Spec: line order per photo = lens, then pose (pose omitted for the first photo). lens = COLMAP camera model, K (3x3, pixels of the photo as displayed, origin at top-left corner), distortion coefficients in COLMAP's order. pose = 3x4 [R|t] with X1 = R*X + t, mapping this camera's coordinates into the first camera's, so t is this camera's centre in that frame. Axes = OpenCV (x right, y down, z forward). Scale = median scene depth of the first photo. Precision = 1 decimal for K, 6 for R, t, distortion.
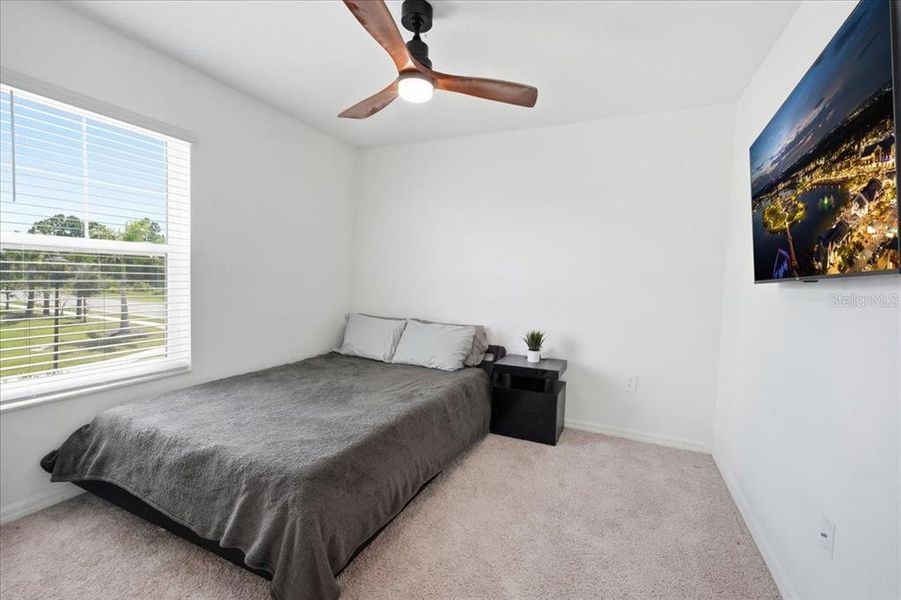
lens RADIAL K [[367.3, 0, 449.9], [0, 367.3, 285.1], [0, 0, 1]] dist [-0.000200, 0.009917]
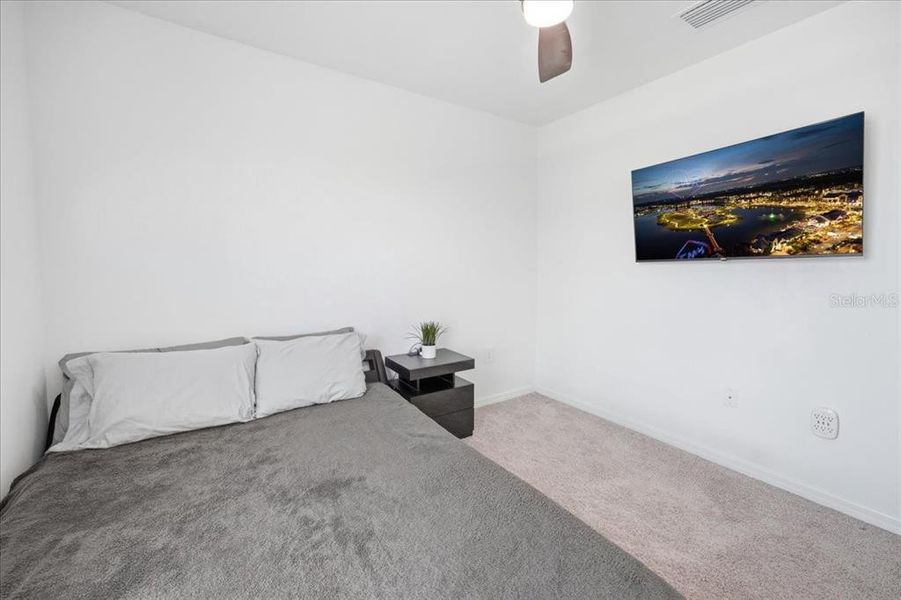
lens RADIAL K [[377.5, 0, 447.8], [0, 377.5, 277.7], [0, 0, 1]] dist [0.001501, 0.000321]
pose [[0.556045, -0.060168, 0.828971, -0.841258], [0.043460, 0.998117, 0.043293, -0.041052], [-0.830015, 0.011954, 0.557613, 0.739282]]
